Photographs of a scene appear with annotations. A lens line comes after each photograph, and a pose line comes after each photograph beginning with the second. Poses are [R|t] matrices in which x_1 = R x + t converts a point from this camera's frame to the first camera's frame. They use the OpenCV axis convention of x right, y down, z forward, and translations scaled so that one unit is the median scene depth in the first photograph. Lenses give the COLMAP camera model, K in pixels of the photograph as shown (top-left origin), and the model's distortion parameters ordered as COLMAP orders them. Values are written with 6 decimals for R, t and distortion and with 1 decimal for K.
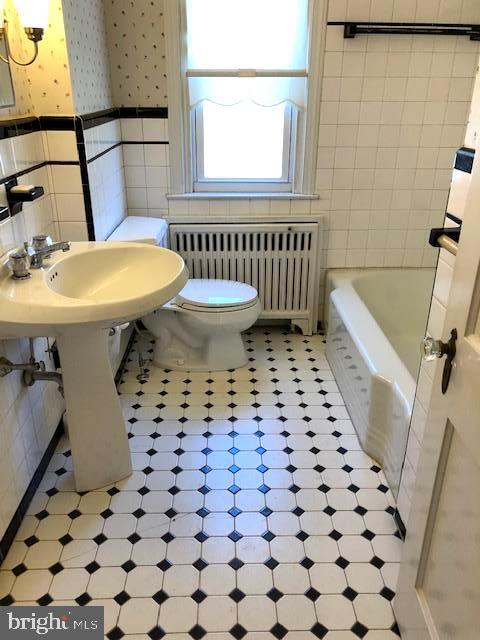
lens RADIAL K [[526.7, 0, 237.2], [0, 526.7, 320.1], [0, 0, 1]] dist [0.033821, -0.018827]
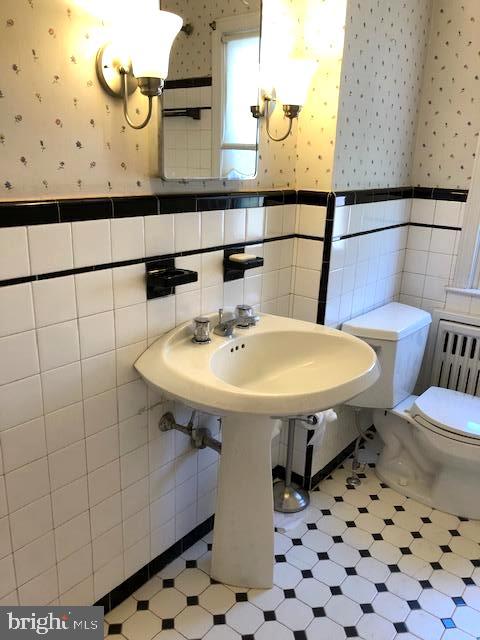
lens RADIAL K [[526.7, 0, 241.8], [0, 526.7, 323.4], [0, 0, 1]] dist [0.033821, -0.018827]
pose [[0.777854, 0.214810, -0.590593, 0.174135], [-0.286523, 0.957632, -0.029062, -0.081062], [0.559328, 0.191825, 0.806446, 0.179977]]
